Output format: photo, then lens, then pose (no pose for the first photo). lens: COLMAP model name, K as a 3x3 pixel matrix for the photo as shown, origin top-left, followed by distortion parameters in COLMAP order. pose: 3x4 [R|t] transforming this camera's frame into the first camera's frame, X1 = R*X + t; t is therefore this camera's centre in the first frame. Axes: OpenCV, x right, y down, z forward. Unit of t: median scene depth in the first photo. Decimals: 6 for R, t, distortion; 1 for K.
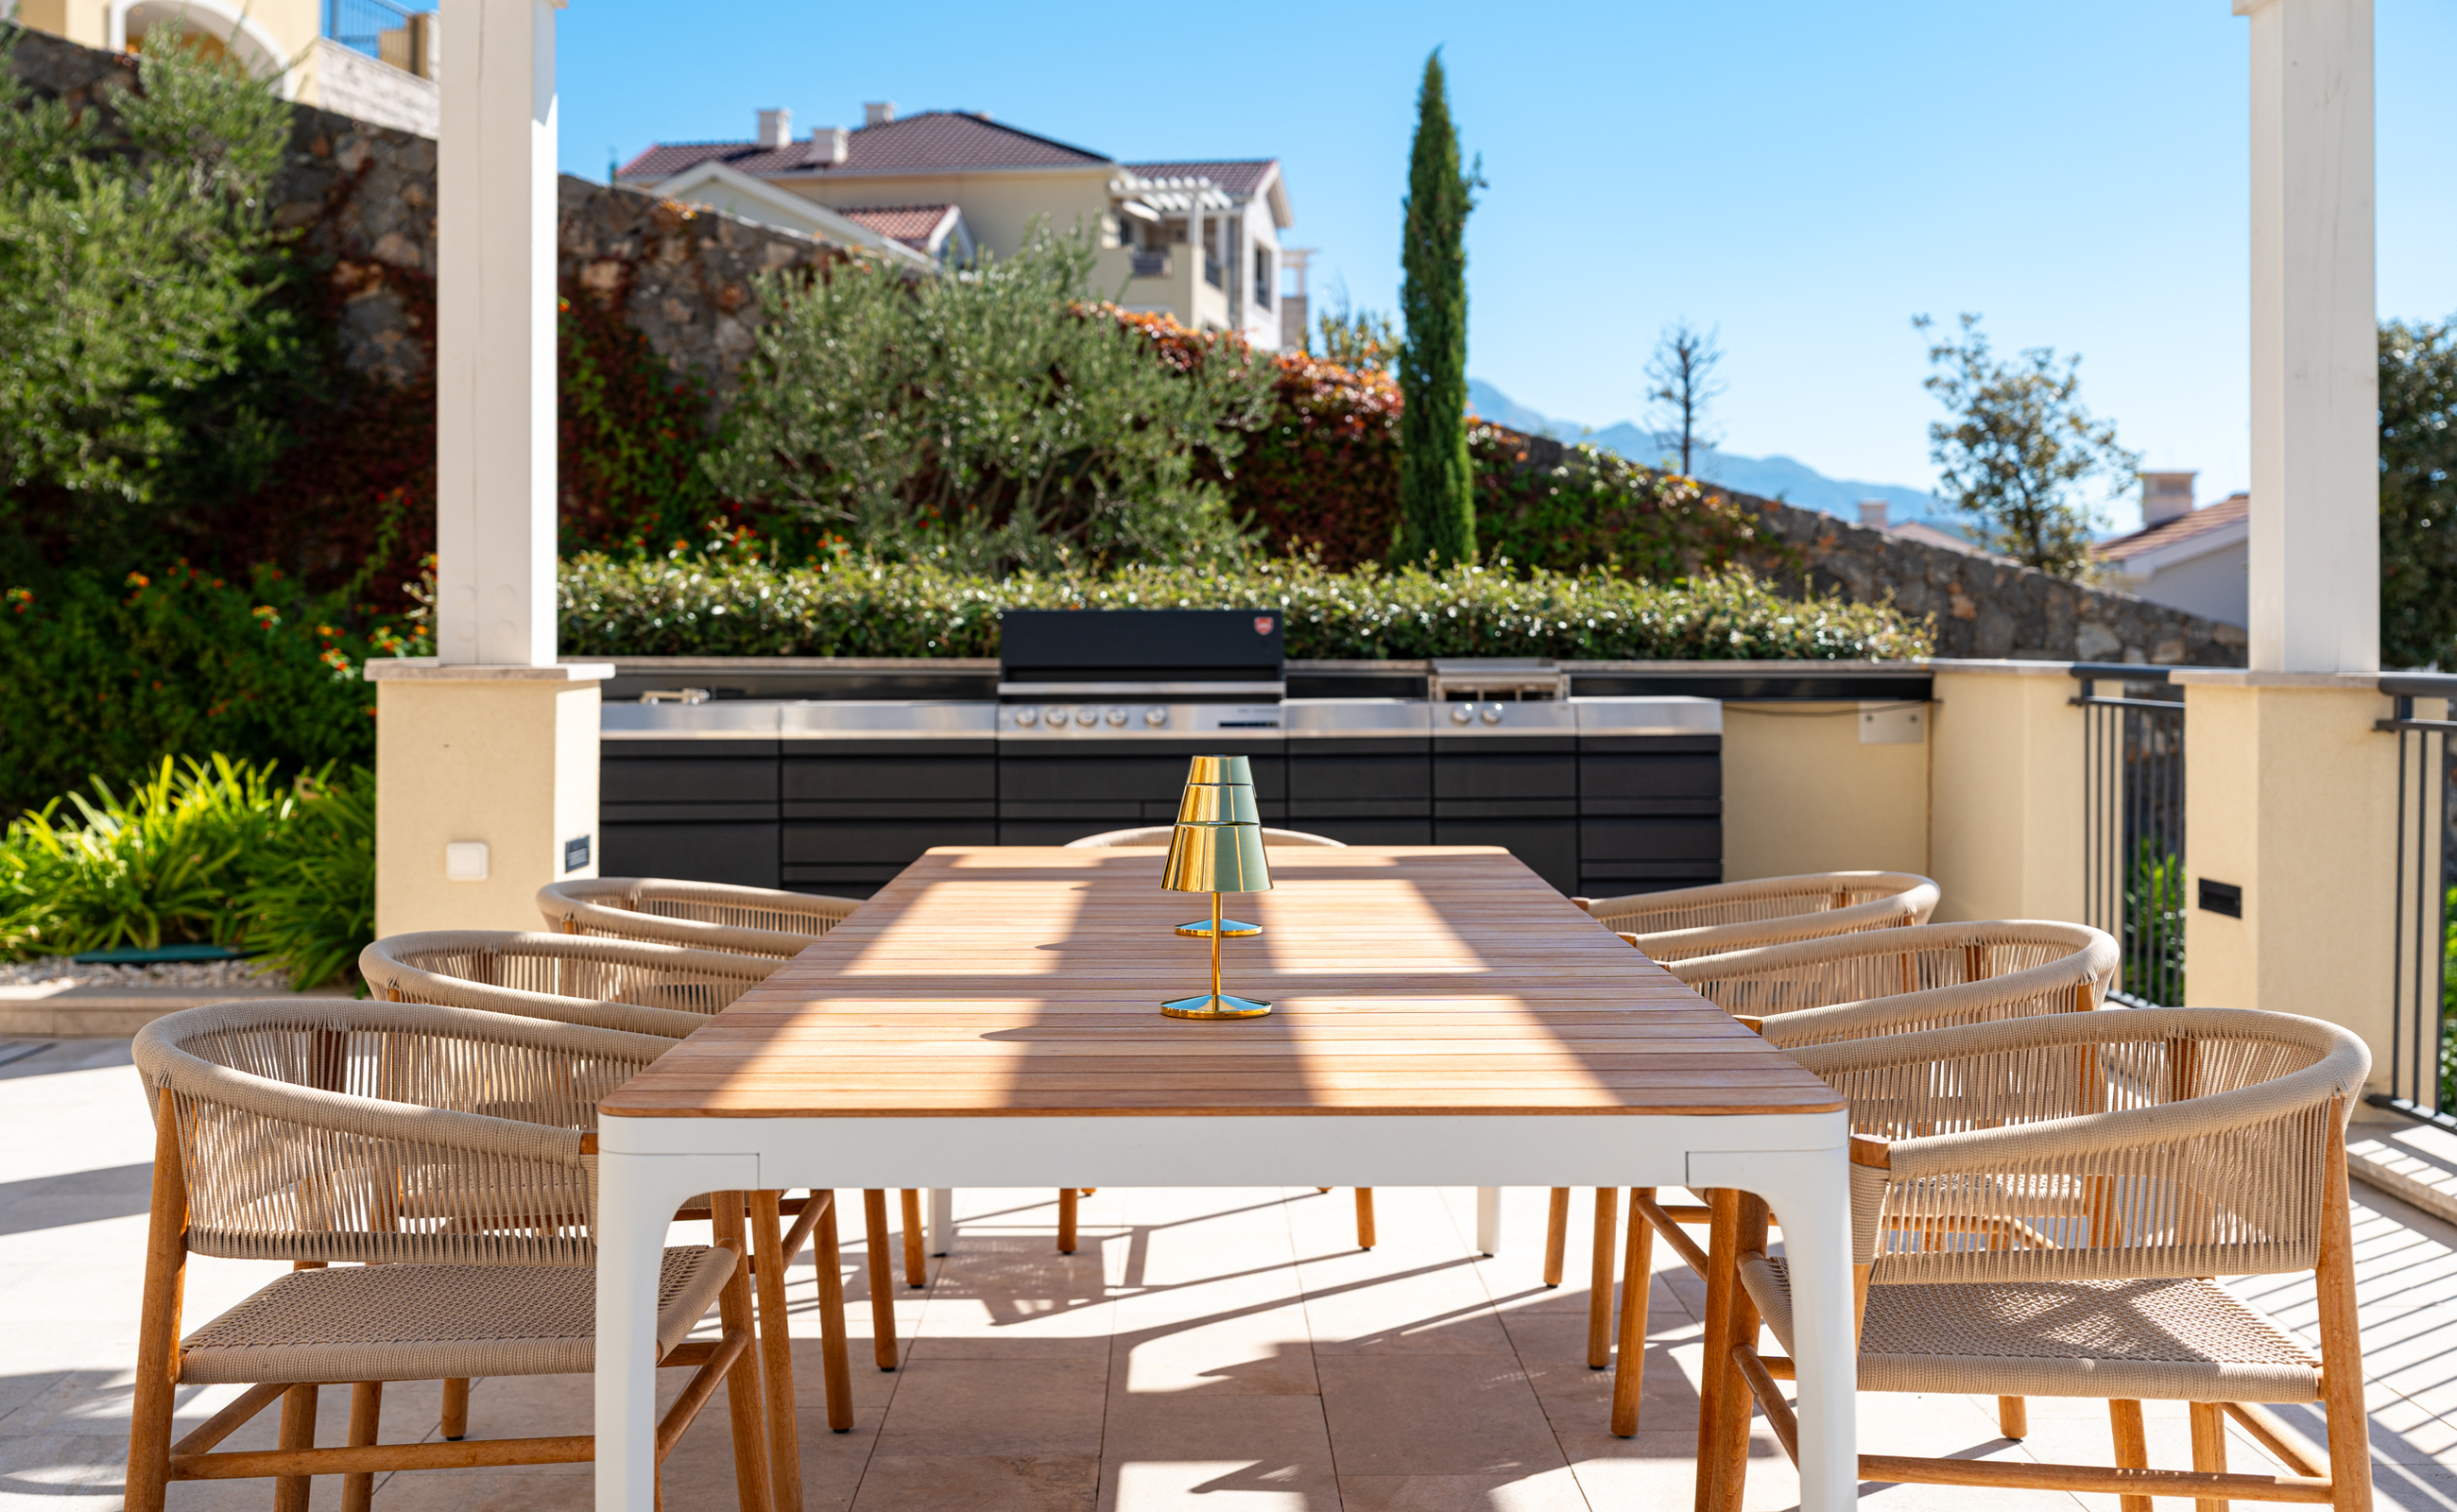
lens RADIAL K [[2774.2, 0, 1231.9], [0, 2774.2, 660.5], [0, 0, 1]] dist [0.010337, -0.015721]
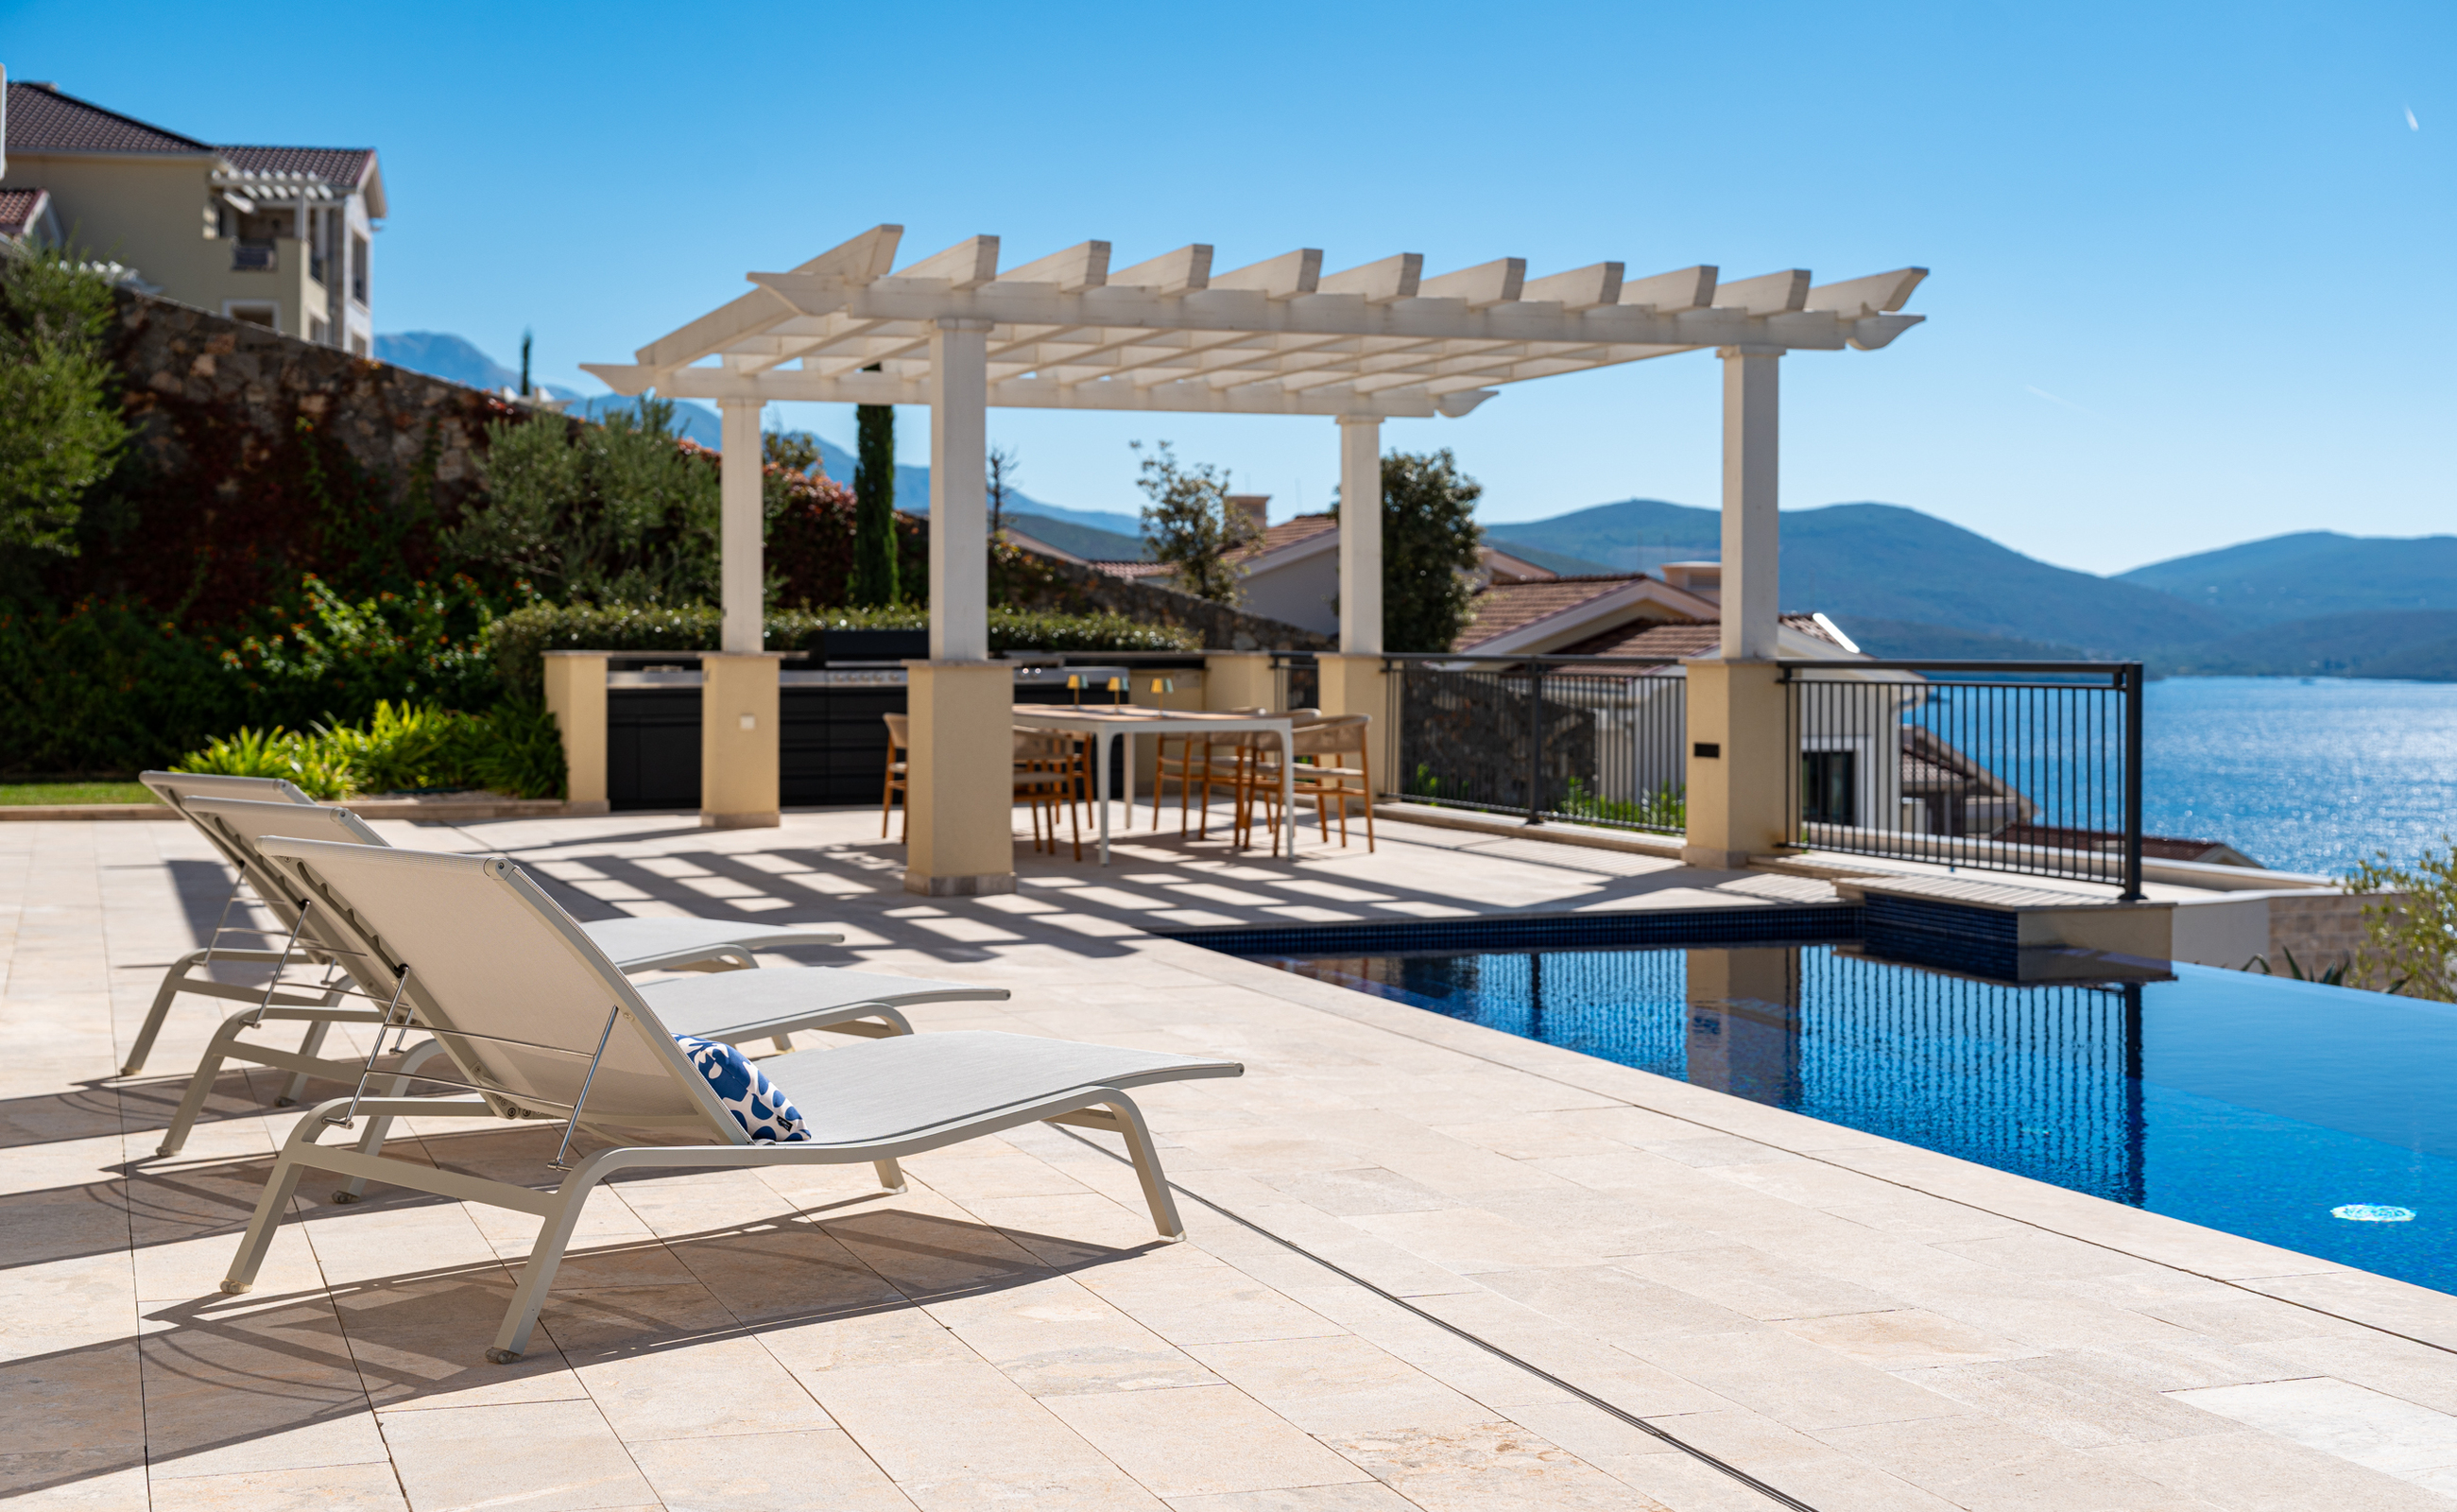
lens RADIAL K [[3154.9, 0, 1228.5], [0, 3154.9, 756.0], [0, 0, 1]] dist [0.011050, -0.001031]
pose [[0.946544, -0.013364, 0.322299, -0.315947], [0.003967, 0.999548, 0.029797, 0.004921], [-0.322551, -0.026926, 0.946169, -0.814701]]
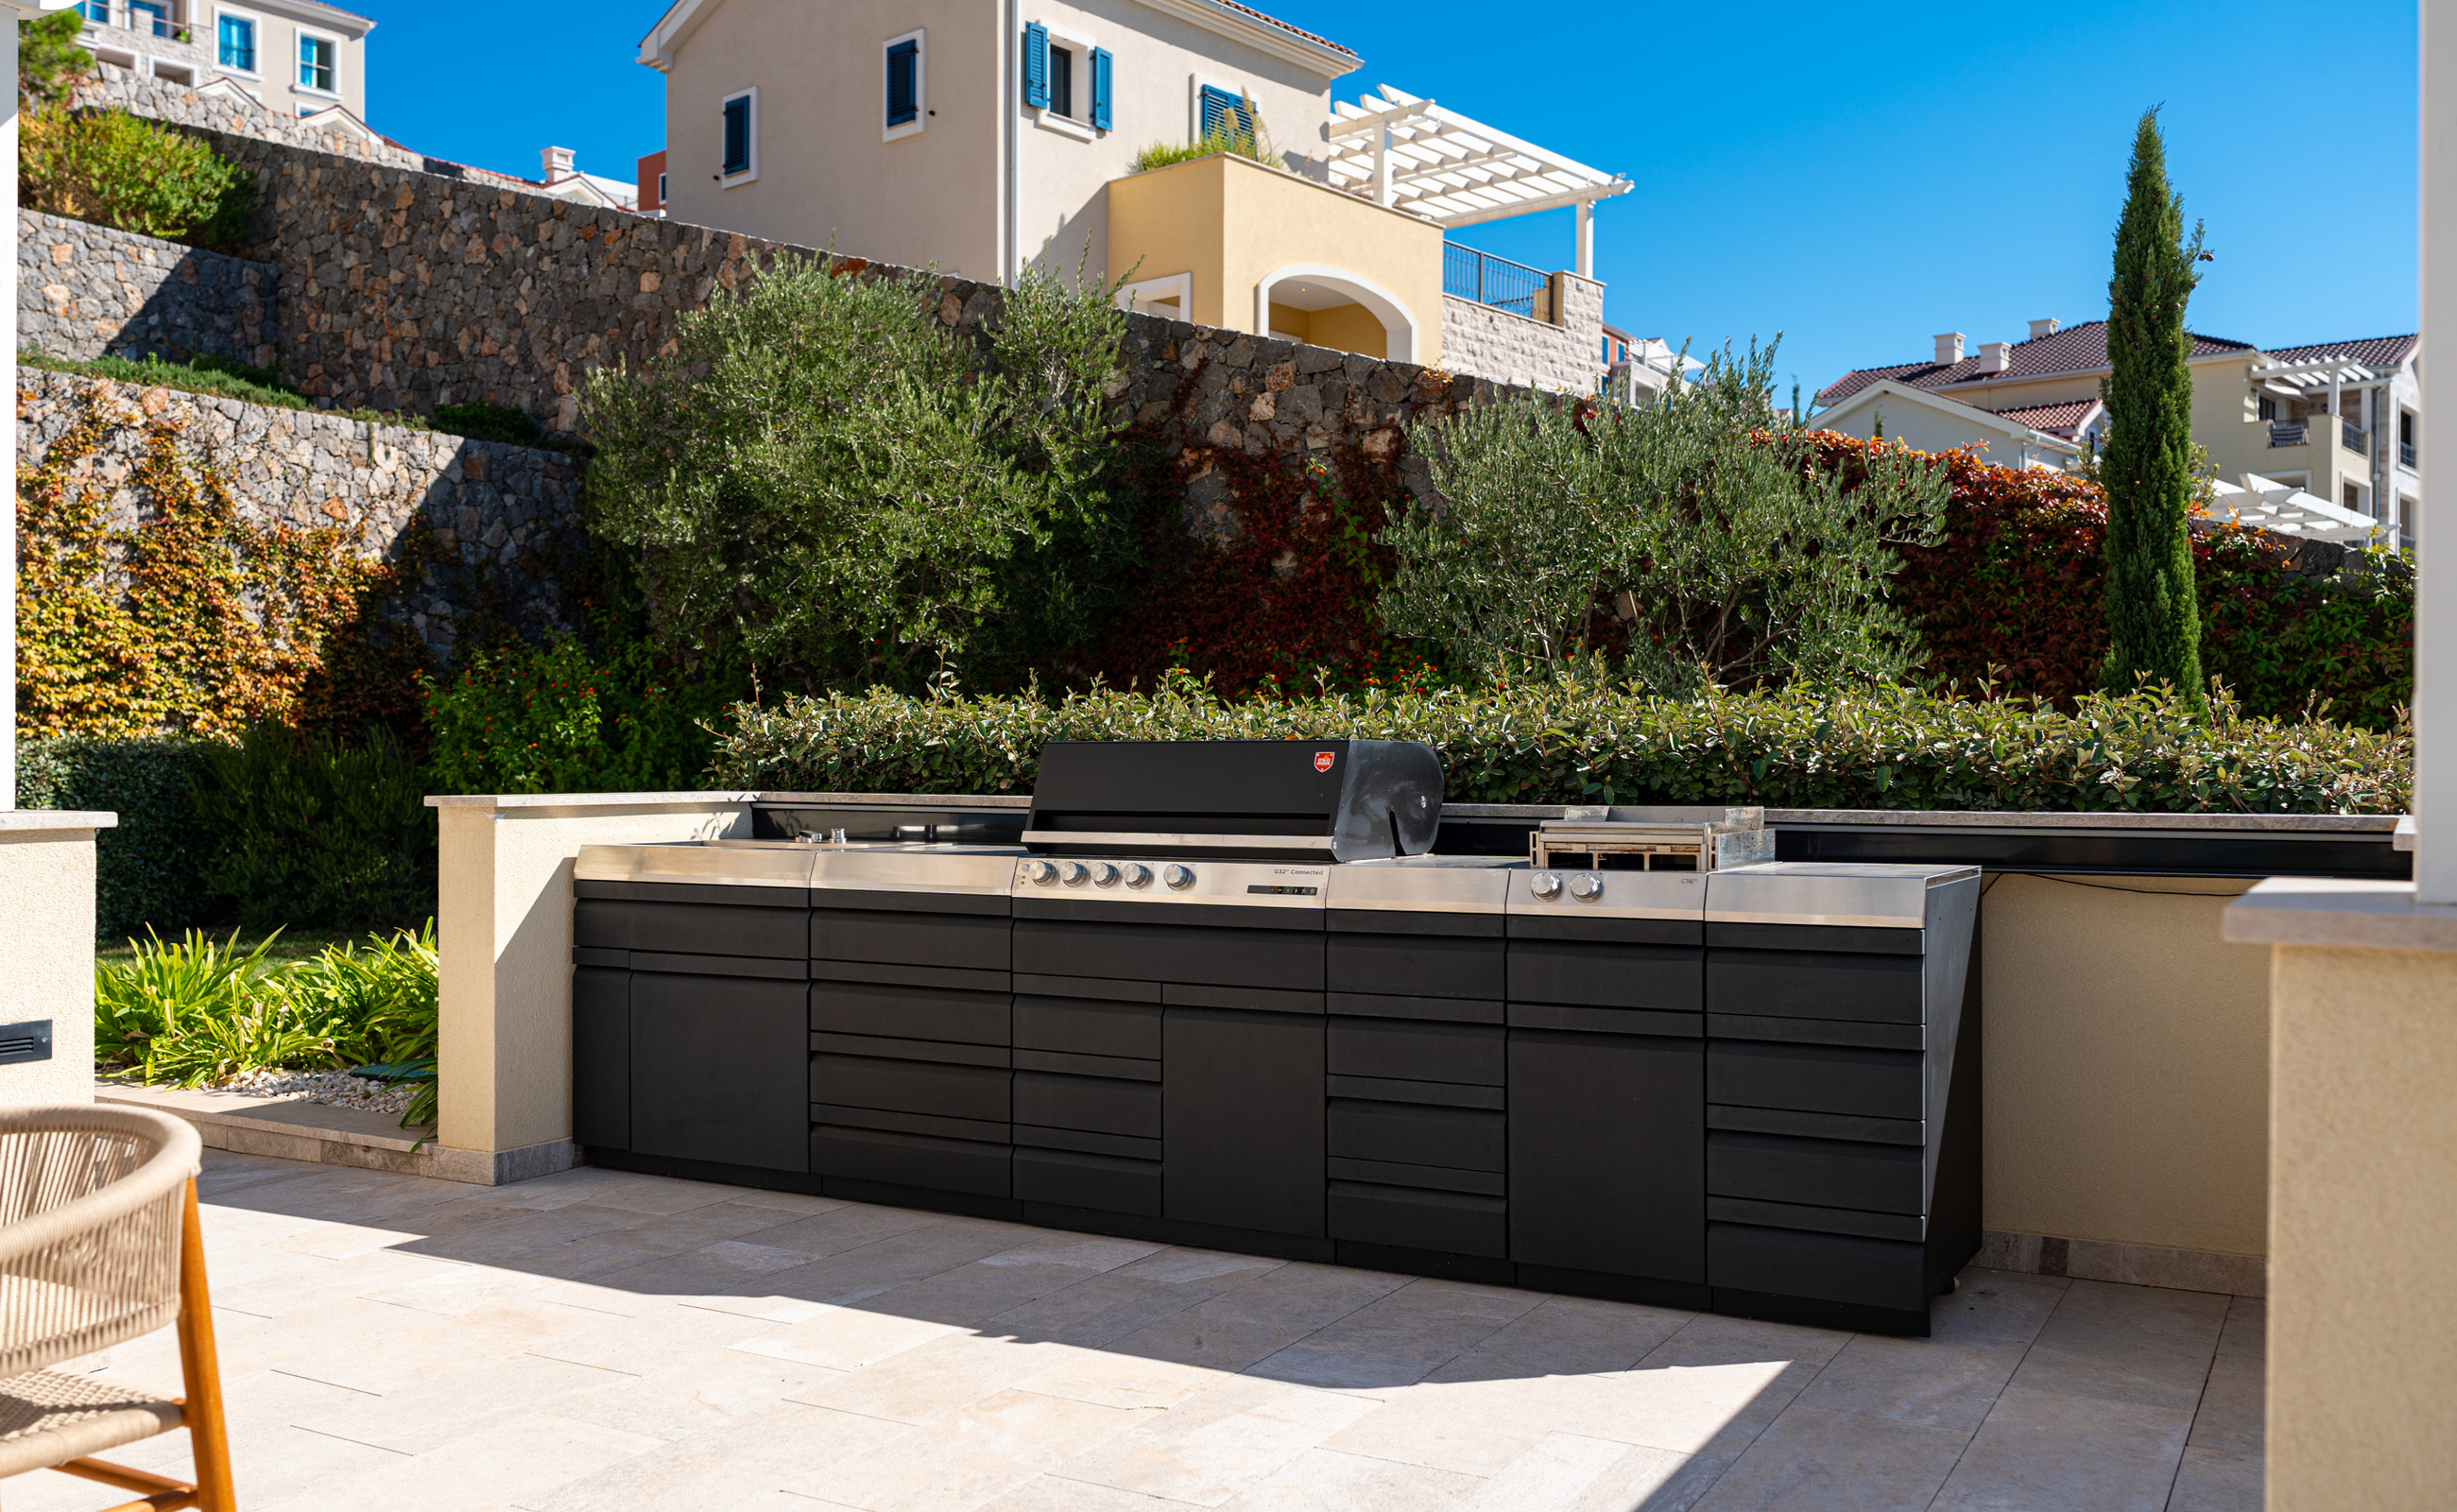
lens RADIAL K [[2051.8, 0, 1228.5], [0, 2051.8, 756.0], [0, 0, 1]] dist [-0.003440, -0.011840]
pose [[0.856920, 0.000354, -0.515449, 0.147696], [-0.005489, 0.999949, -0.008438, -0.004794], [0.515420, 0.010060, 0.856879, 0.259687]]
